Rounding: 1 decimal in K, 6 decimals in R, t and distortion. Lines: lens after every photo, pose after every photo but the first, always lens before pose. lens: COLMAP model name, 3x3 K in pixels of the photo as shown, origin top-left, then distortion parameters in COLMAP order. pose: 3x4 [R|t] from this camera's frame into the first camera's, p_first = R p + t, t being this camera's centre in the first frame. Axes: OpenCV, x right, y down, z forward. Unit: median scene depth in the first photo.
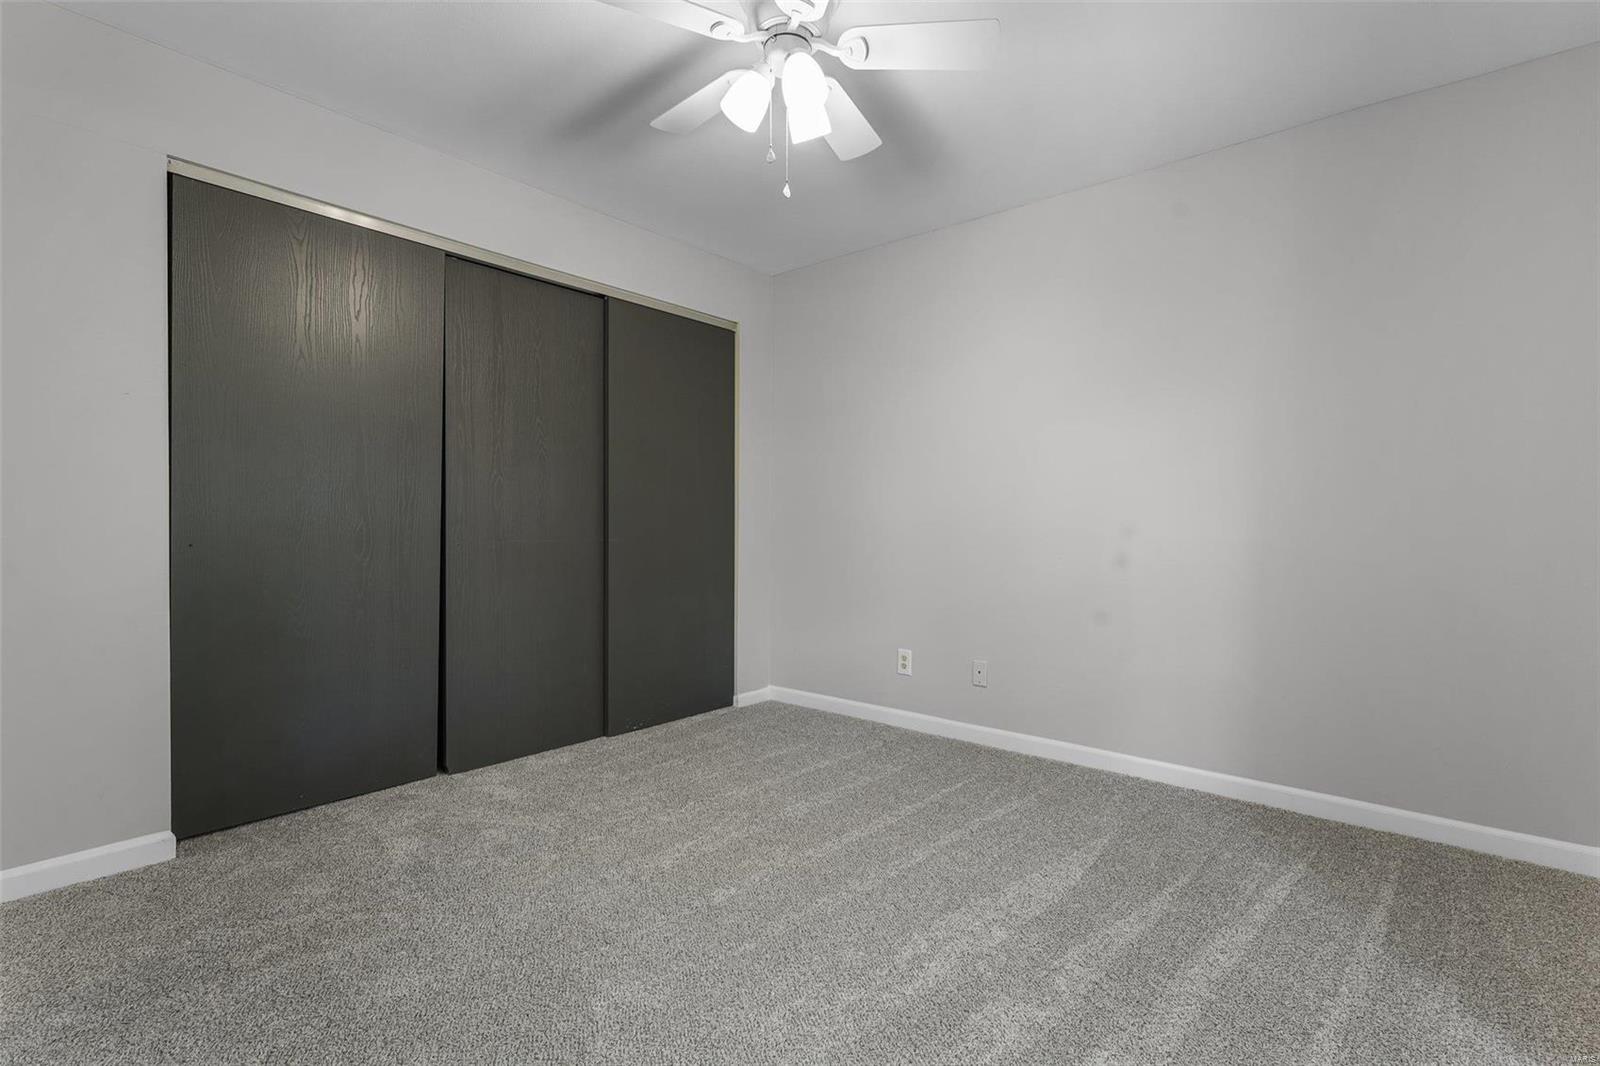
lens RADIAL K [[736.6, 0, 792.7], [0, 736.6, 520.9], [0, 0, 1]] dist [0.000906, -0.000038]
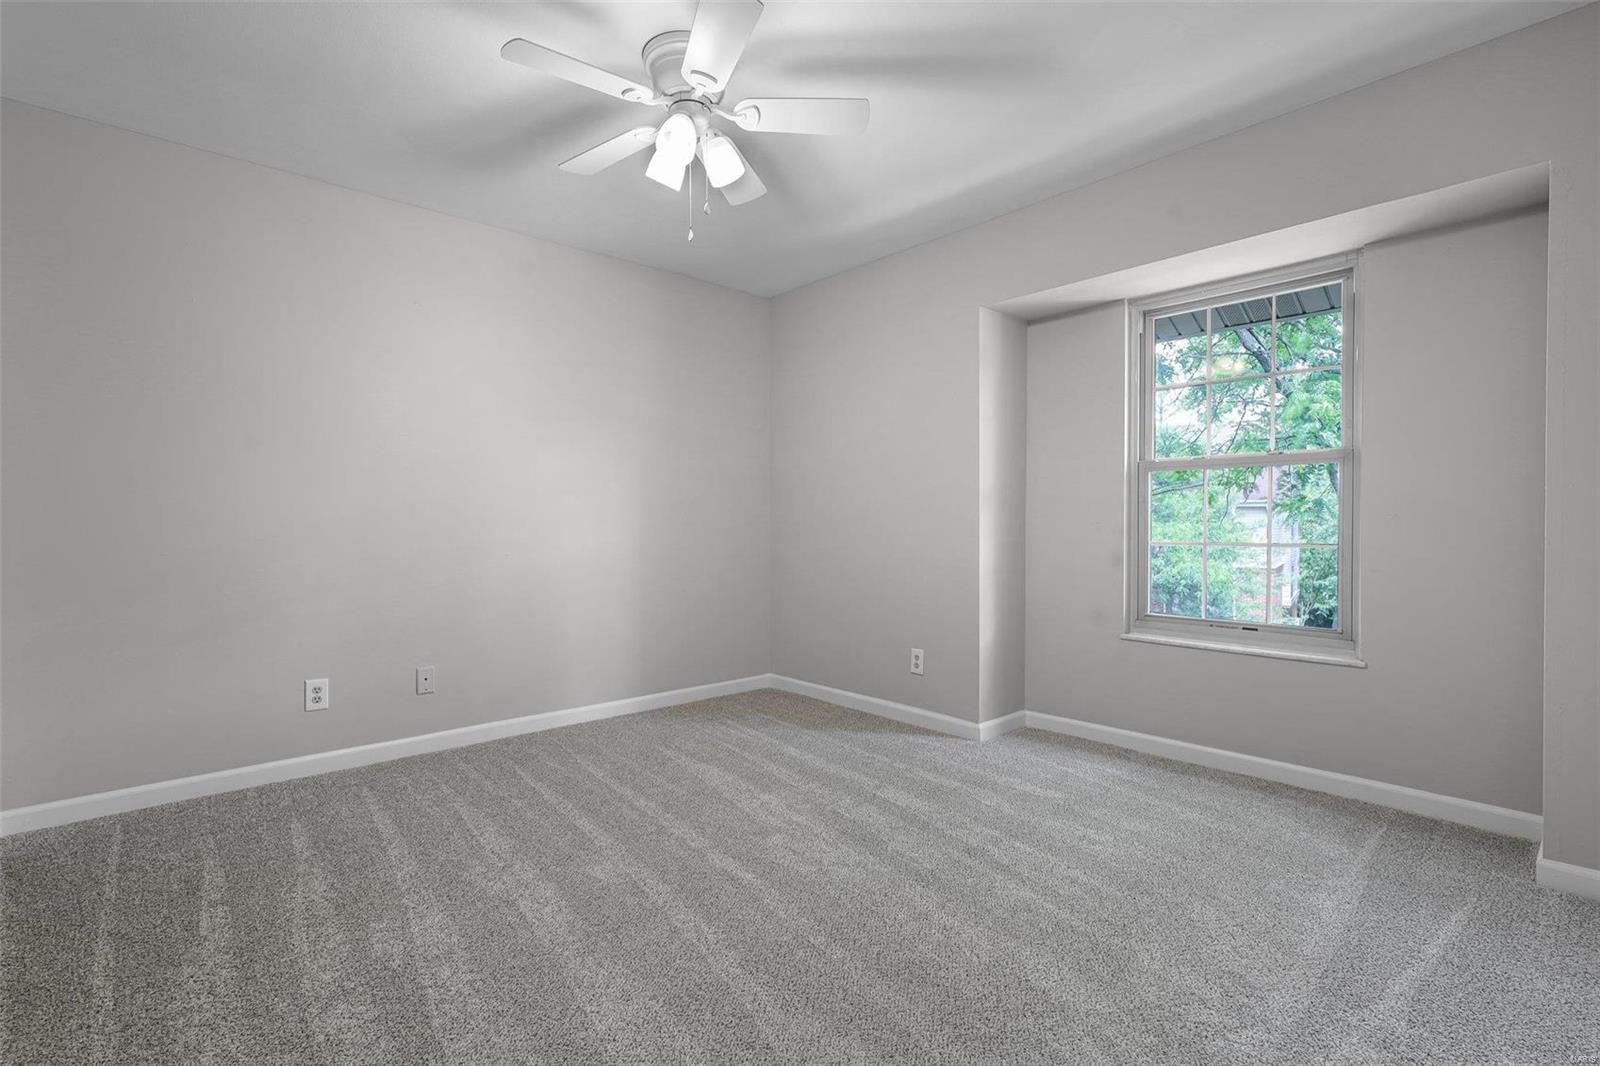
lens RADIAL K [[736.6, 0, 792.7], [0, 736.6, 520.9], [0, 0, 1]] dist [0.000906, -0.000038]
pose [[0.150805, -0.004255, 0.988554, -0.850419], [0.003870, 0.999986, 0.003713, -0.004314], [-0.988556, 0.003266, 0.150819, 0.516226]]
